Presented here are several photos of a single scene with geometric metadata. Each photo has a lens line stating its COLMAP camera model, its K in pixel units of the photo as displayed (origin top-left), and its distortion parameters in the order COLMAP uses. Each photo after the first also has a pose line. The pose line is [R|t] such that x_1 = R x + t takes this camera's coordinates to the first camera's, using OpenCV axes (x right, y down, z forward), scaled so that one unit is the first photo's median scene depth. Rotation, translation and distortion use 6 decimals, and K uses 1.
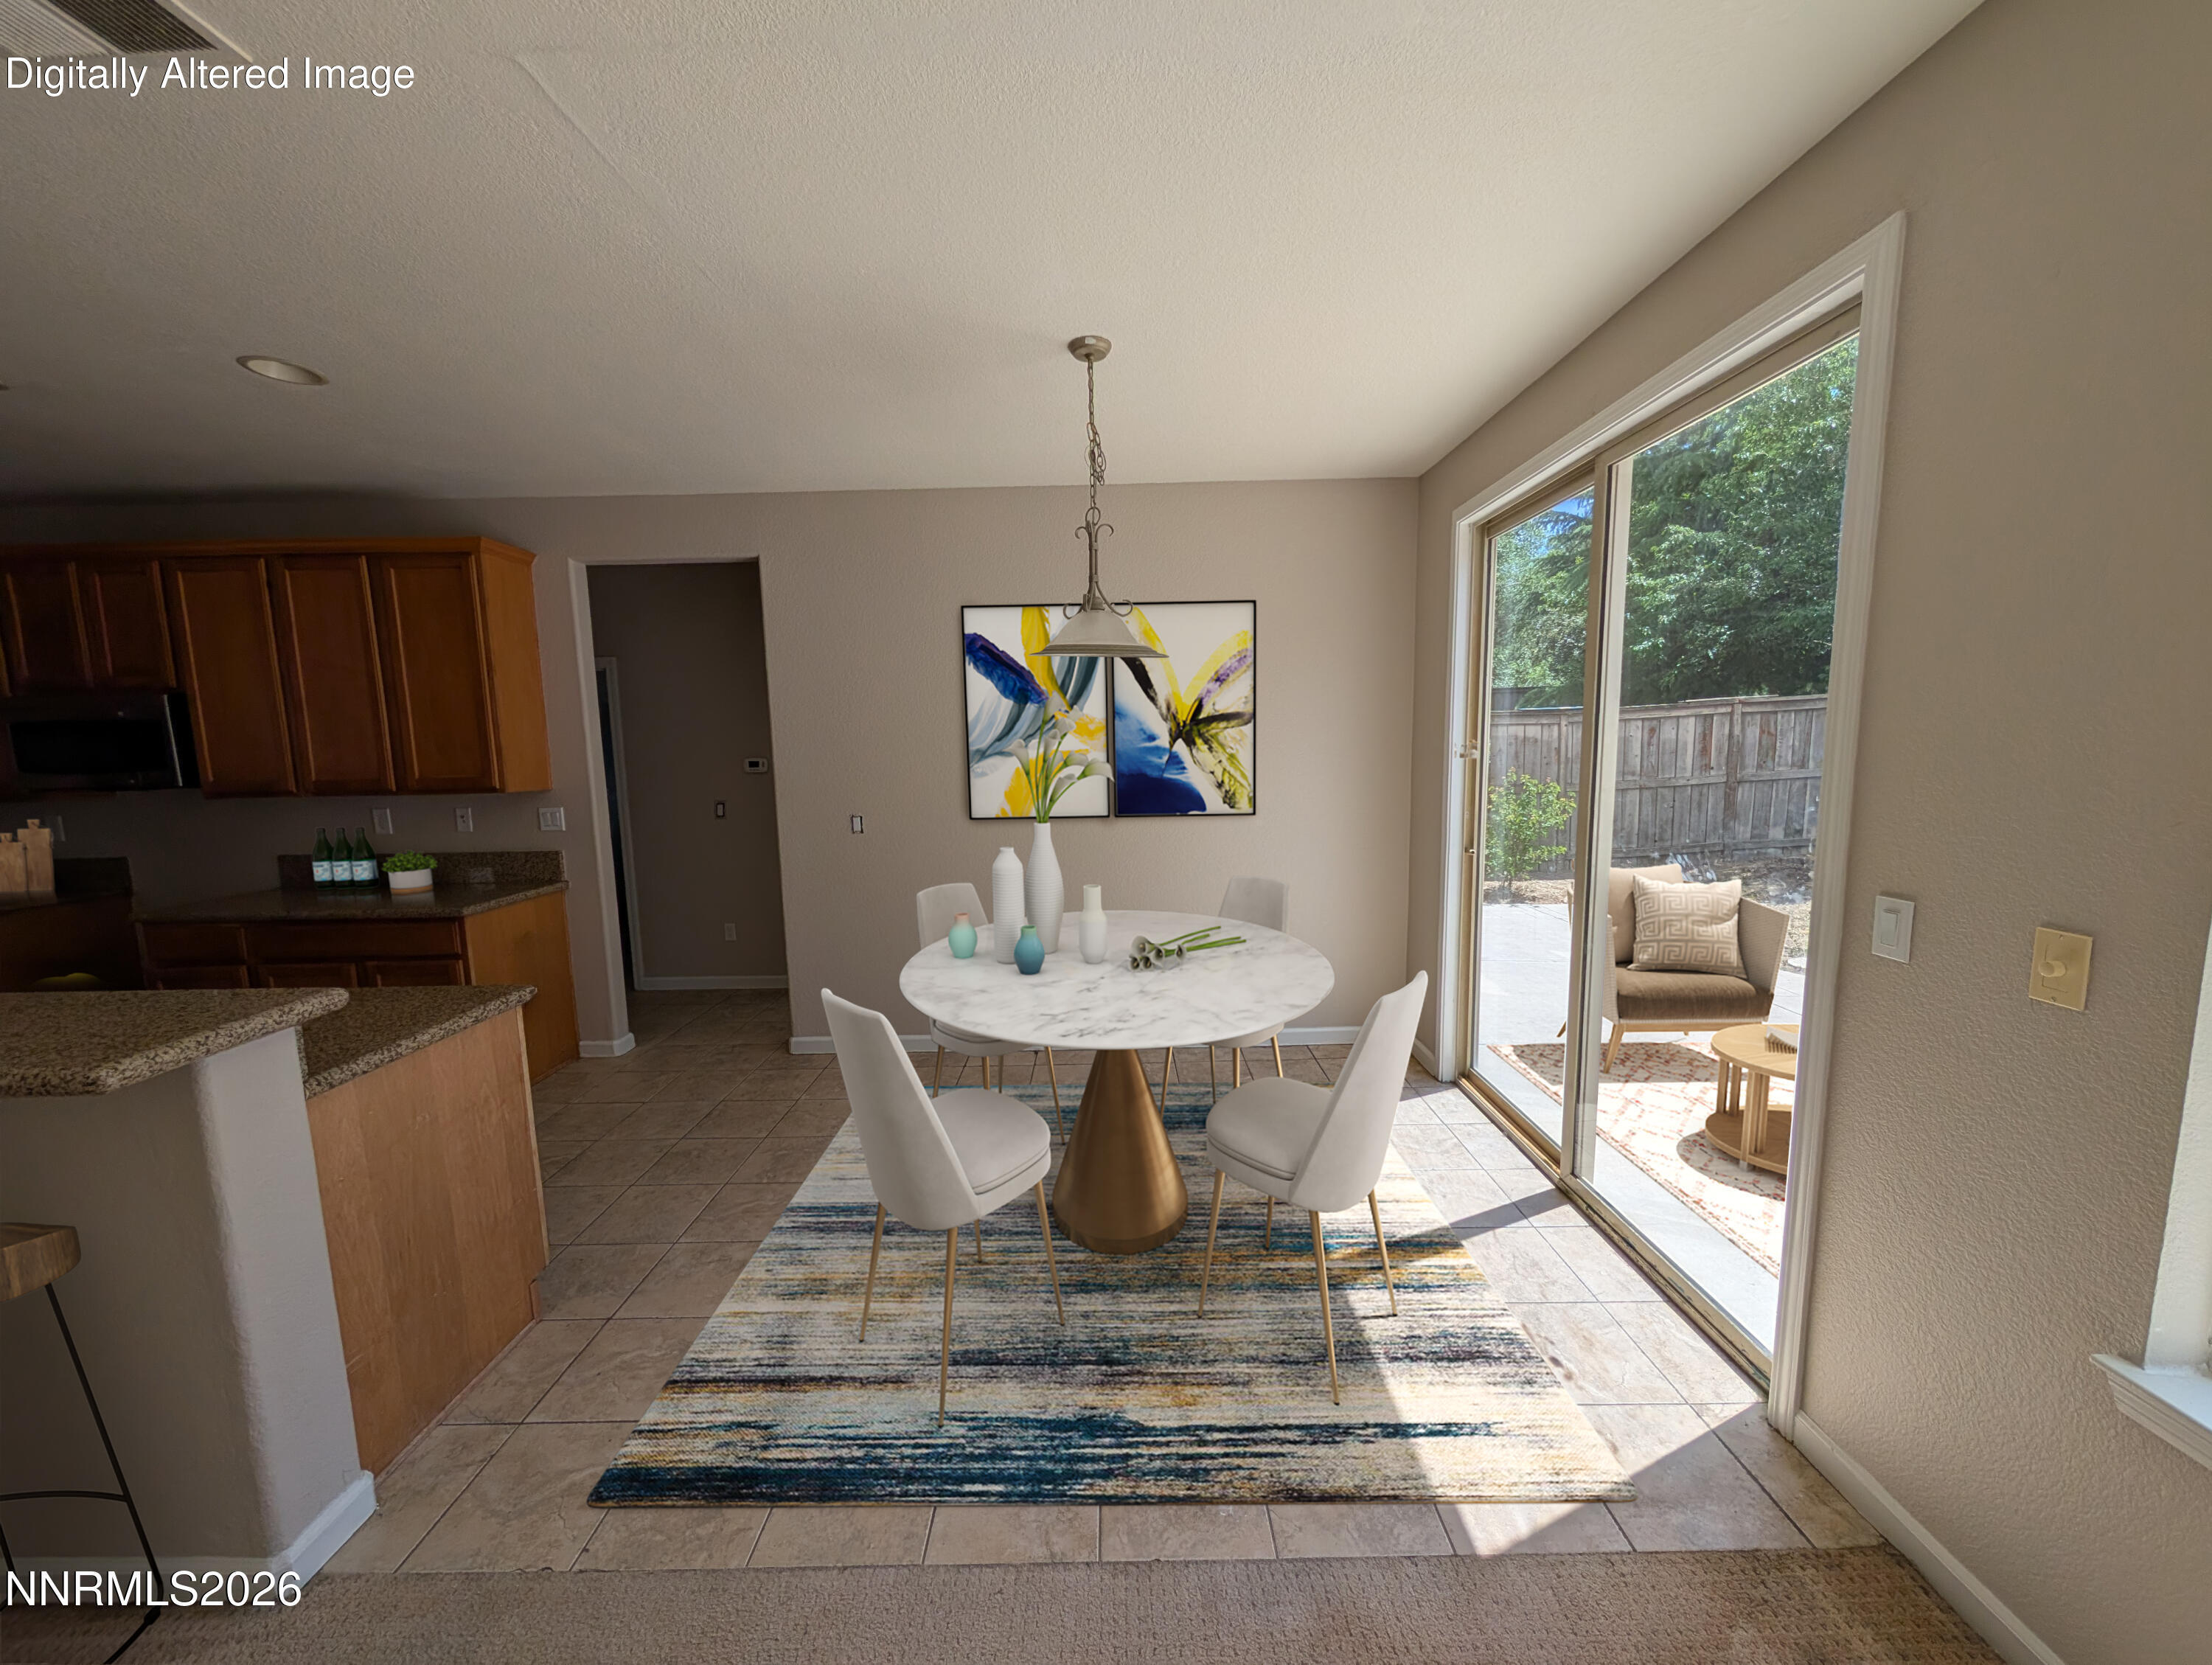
lens RADIAL K [[817.1, 0, 1103.9], [0, 817.1, 837.5], [0, 0, 1]] dist [-0.000089, 0.000819]
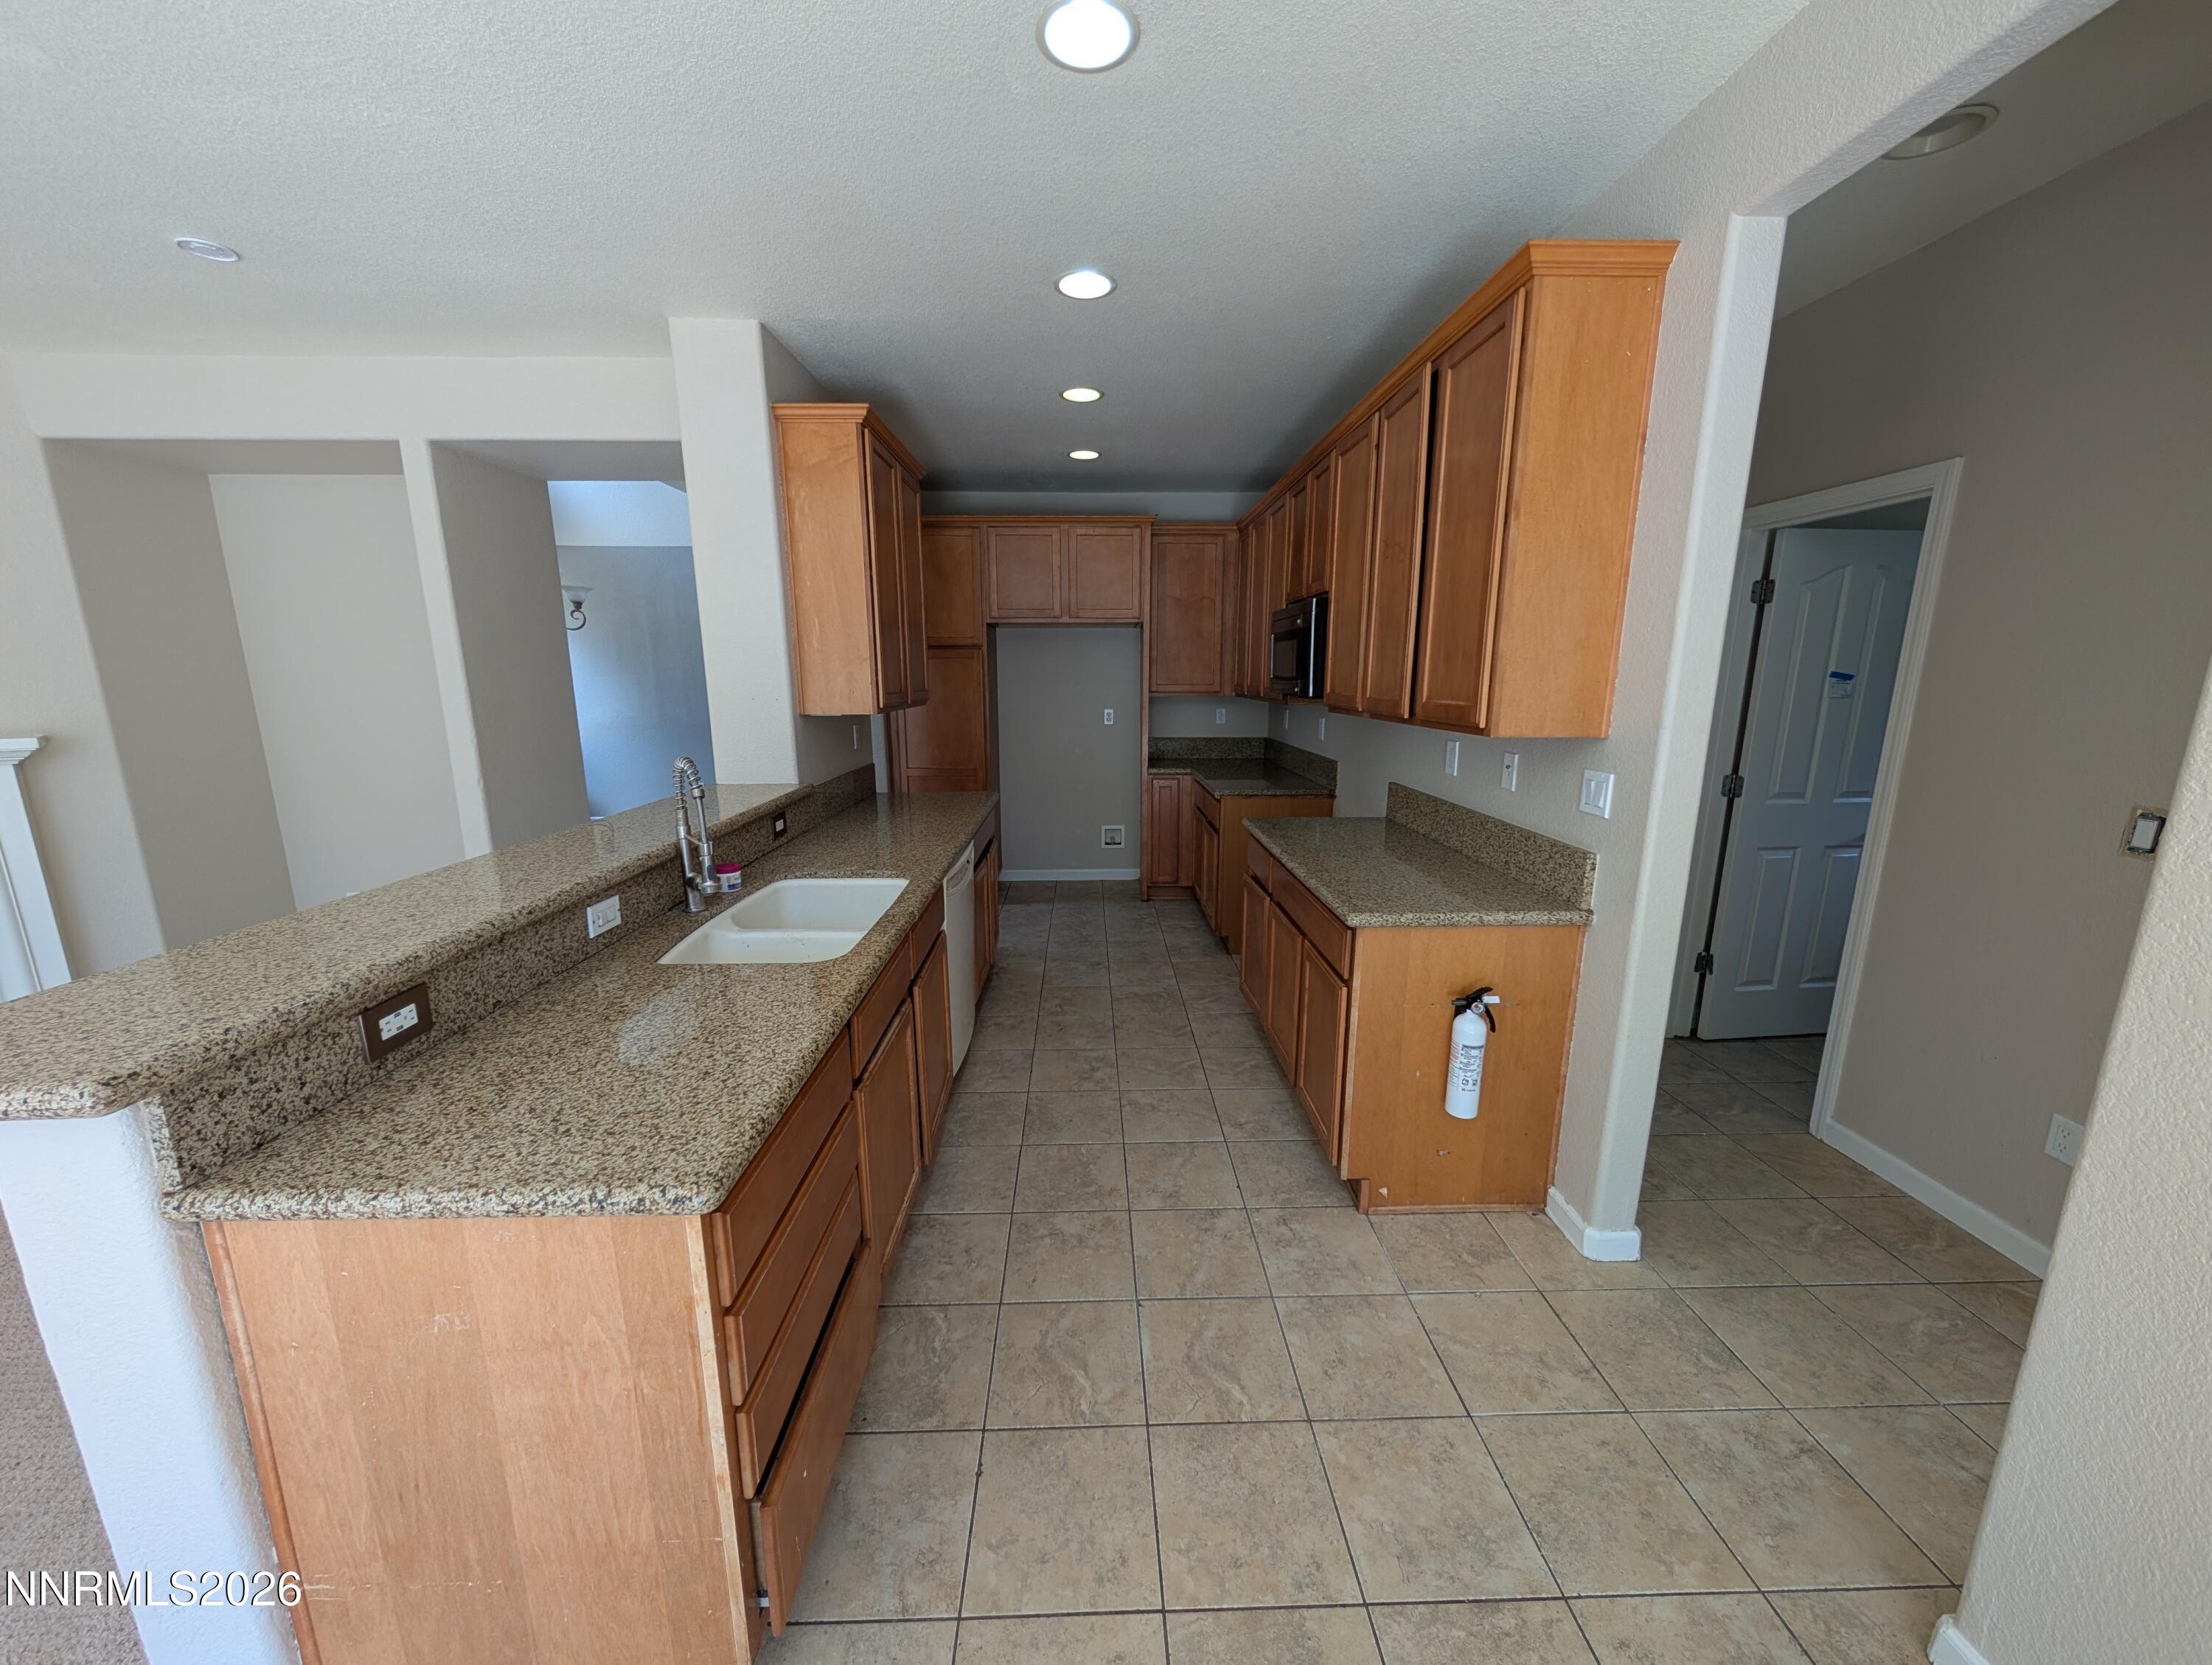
lens RADIAL K [[817.1, 0, 1106.8], [0, 817.1, 835.8], [0, 0, 1]] dist [-0.000089, 0.000819]
pose [[0.045509, 0.216716, -0.975173, -0.161834], [-0.118443, 0.970469, 0.210144, -0.070146], [0.991917, 0.105939, 0.069834, 0.649343]]
